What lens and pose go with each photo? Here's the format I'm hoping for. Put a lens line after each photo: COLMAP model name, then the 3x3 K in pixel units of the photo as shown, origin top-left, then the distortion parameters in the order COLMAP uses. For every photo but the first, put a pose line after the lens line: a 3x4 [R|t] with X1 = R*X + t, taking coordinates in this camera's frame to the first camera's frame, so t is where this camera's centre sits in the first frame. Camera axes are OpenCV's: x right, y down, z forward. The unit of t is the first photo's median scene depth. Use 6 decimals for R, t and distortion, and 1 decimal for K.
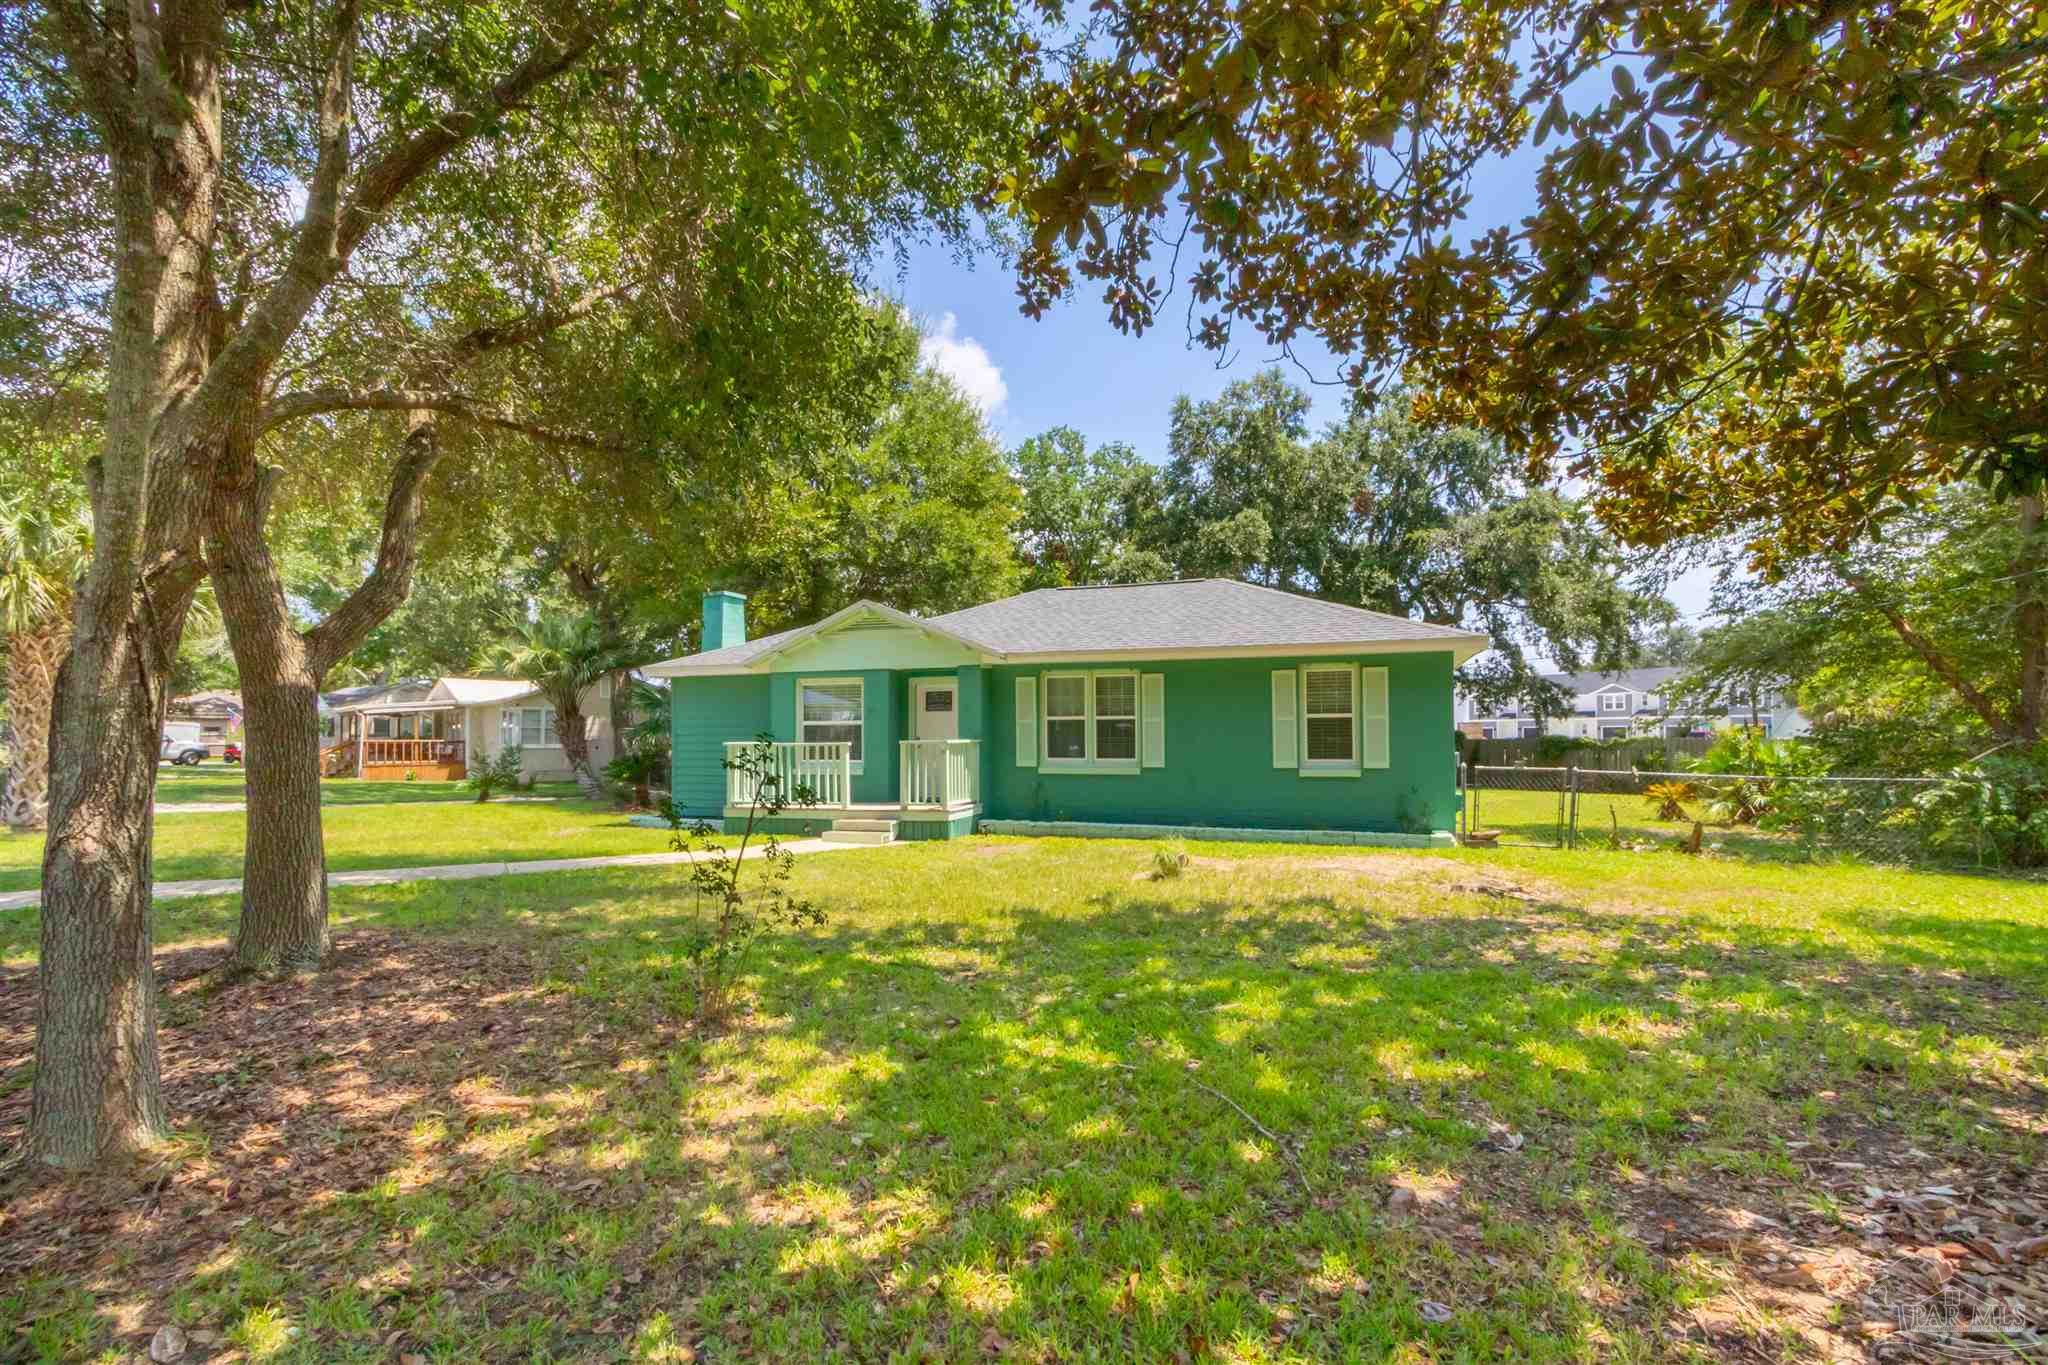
lens RADIAL K [[943.0, 0, 1029.3], [0, 943.0, 714.0], [0, 0, 1]] dist [0.002187, 0.001230]
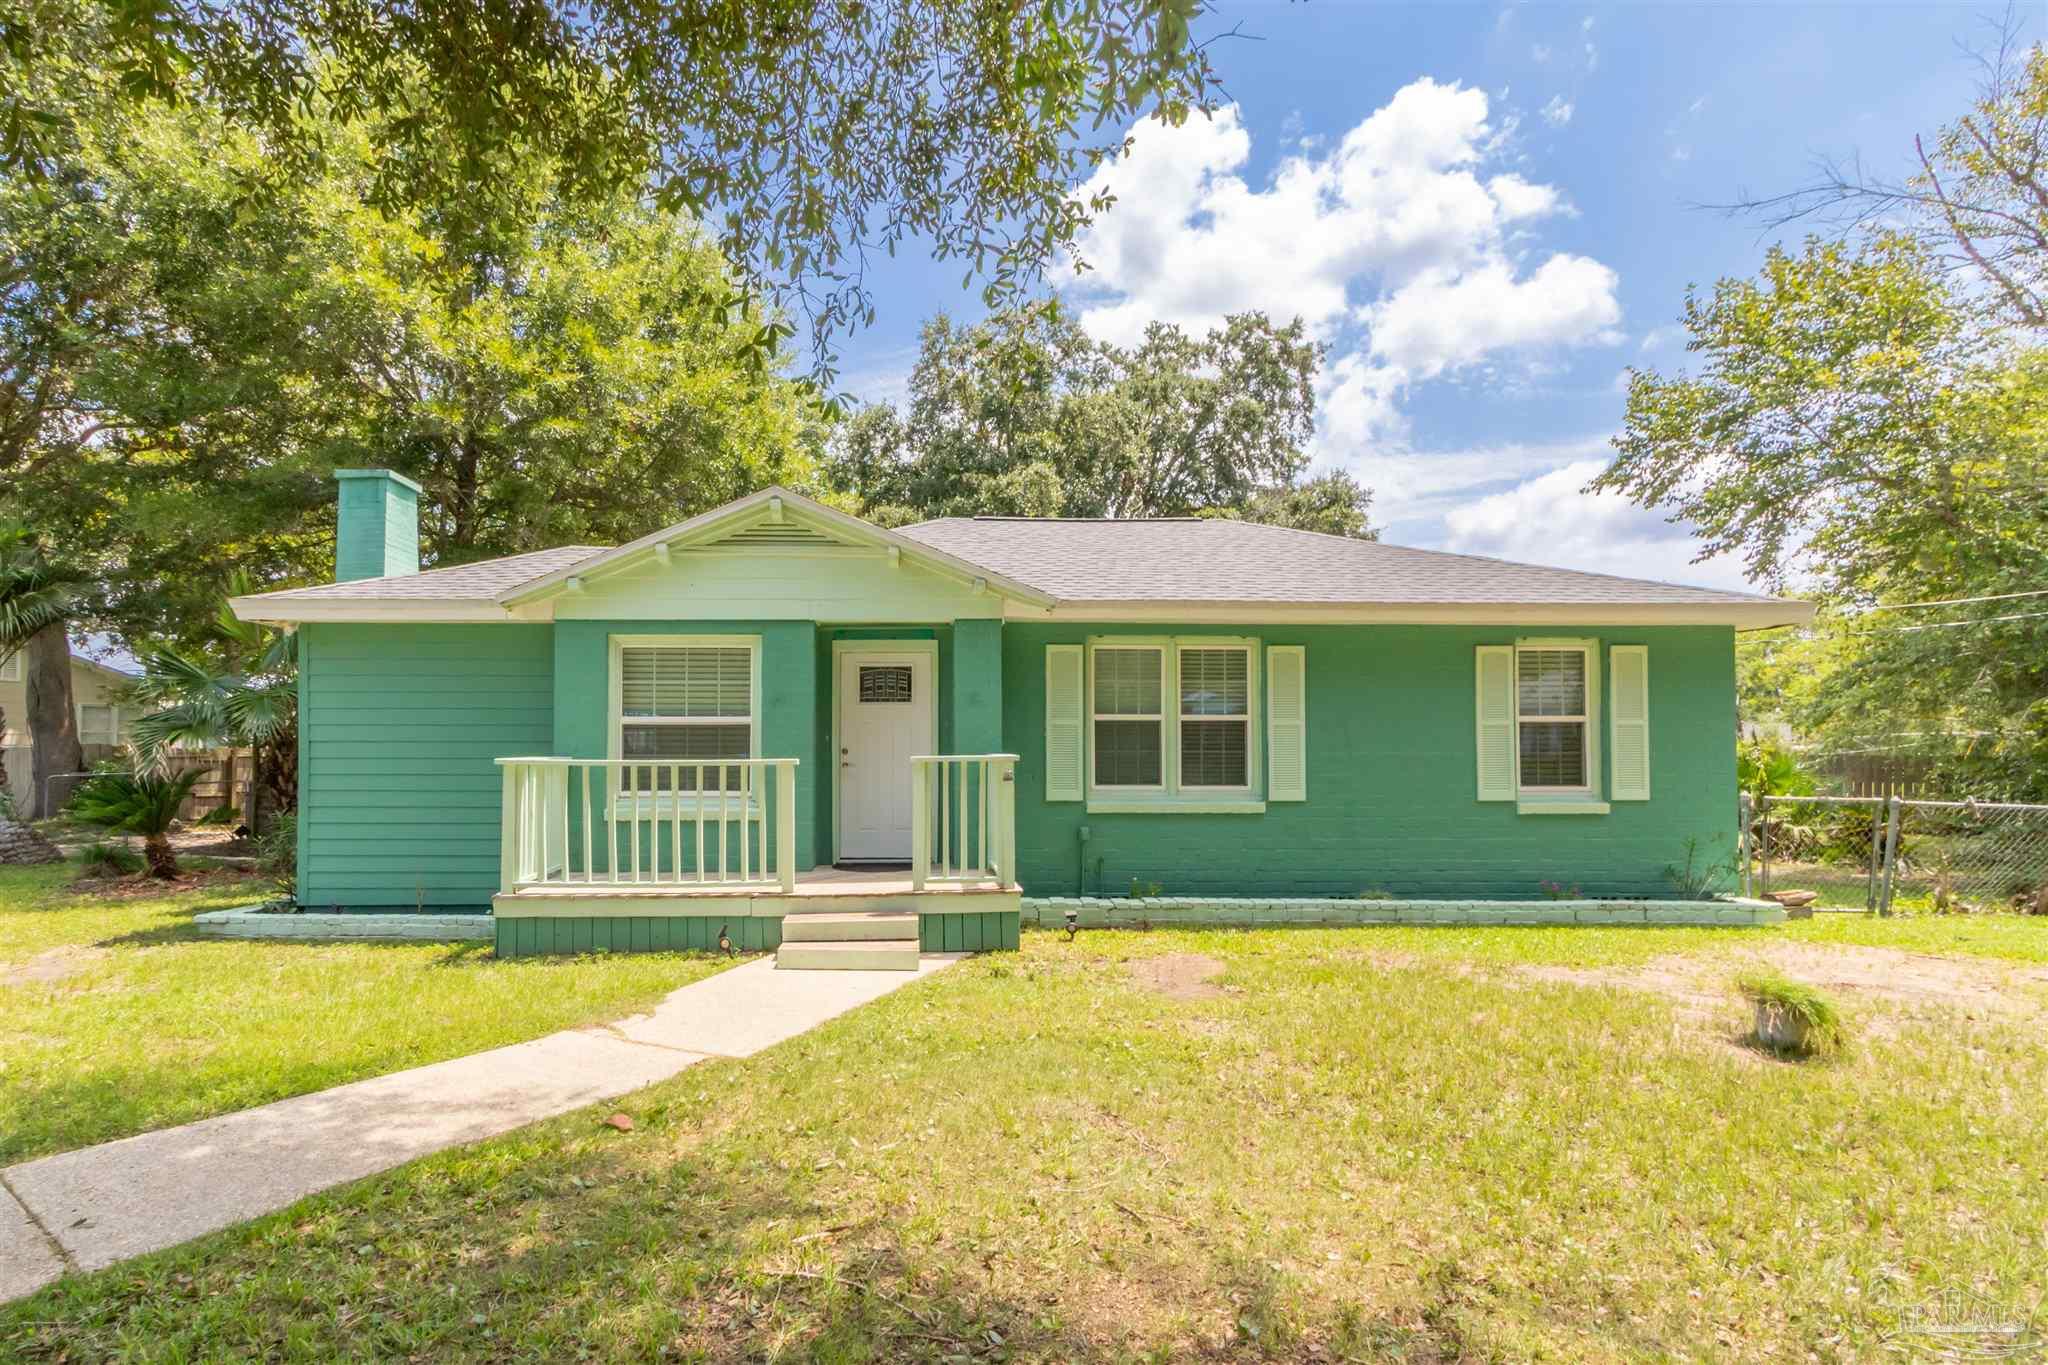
lens RADIAL K [[1129.9, 0, 1024.0], [0, 1129.9, 682.5], [0, 0, 1]] dist [0.005337, 0.000926]
pose [[0.935651, 0.027715, 0.351838, -0.269287], [-0.011934, 0.998826, -0.046942, 0.016467], [-0.352726, 0.039722, 0.934883, 0.369650]]
